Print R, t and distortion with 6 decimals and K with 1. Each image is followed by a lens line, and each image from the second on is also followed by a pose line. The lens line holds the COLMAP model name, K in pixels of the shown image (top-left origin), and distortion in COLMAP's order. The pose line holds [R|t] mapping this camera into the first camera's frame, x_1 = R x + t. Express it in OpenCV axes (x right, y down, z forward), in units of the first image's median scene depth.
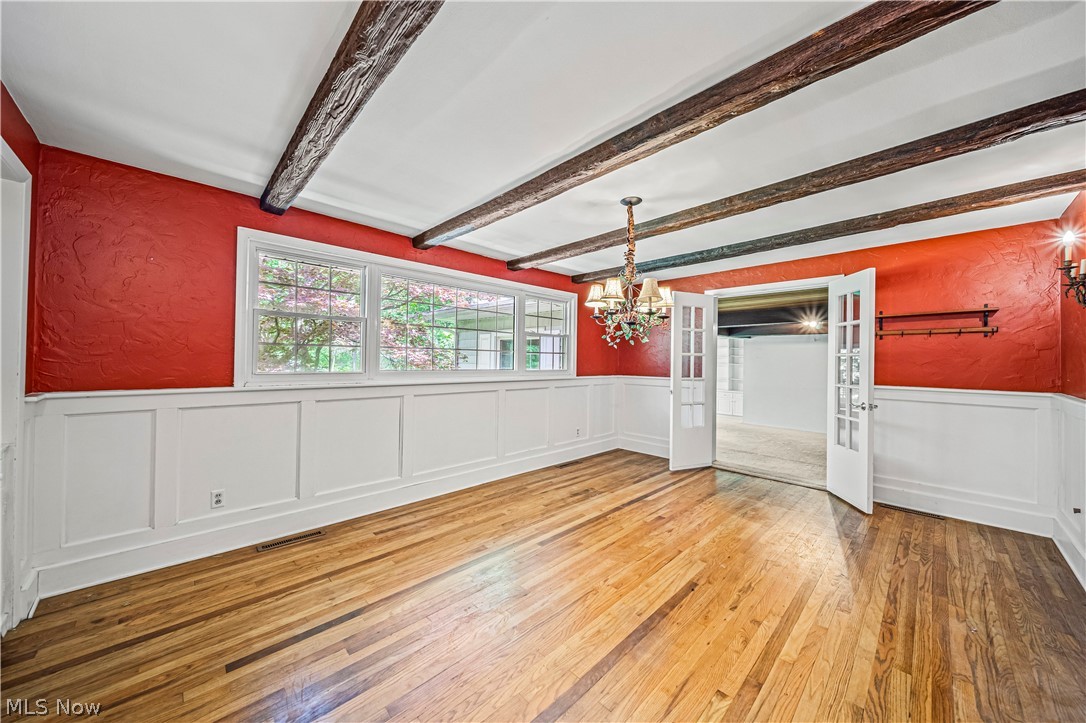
lens RADIAL K [[379.6, 0, 542.4], [0, 379.6, 357.3], [0, 0, 1]] dist [0.001112, -0.000174]
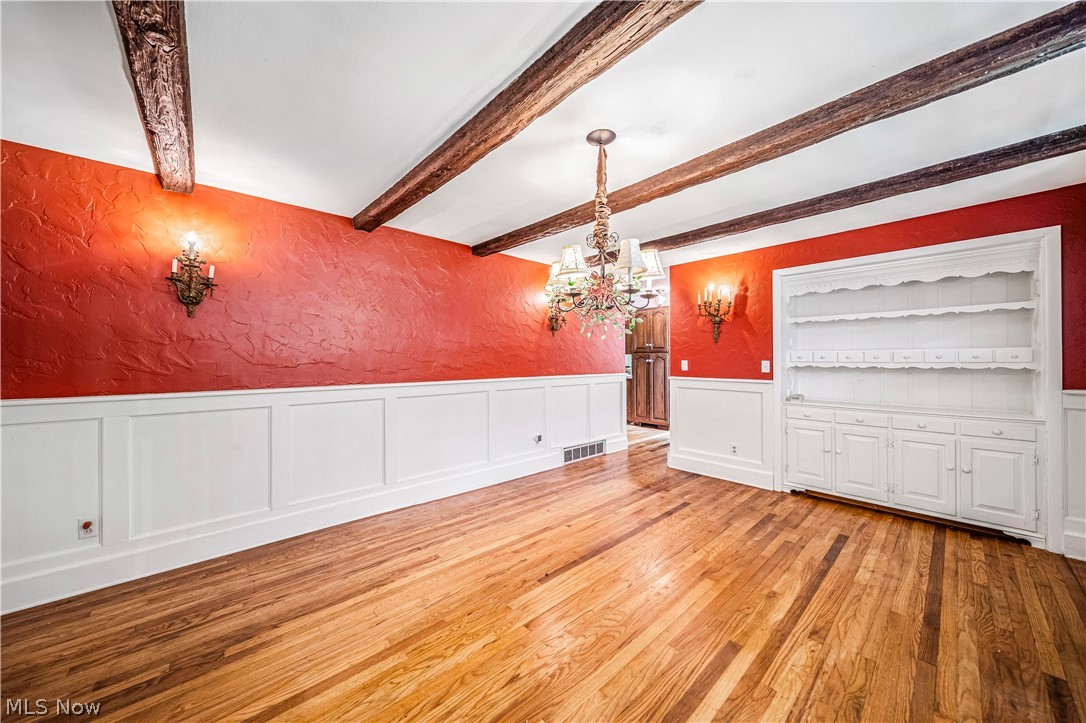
lens RADIAL K [[379.6, 0, 541.6], [0, 379.6, 356.4], [0, 0, 1]] dist [0.001112, -0.000174]
pose [[-0.999377, -0.010717, 0.033625, 0.387317], [-0.011064, 0.999887, -0.010162, 0.017362], [-0.033512, -0.010527, -0.999383, 2.092932]]
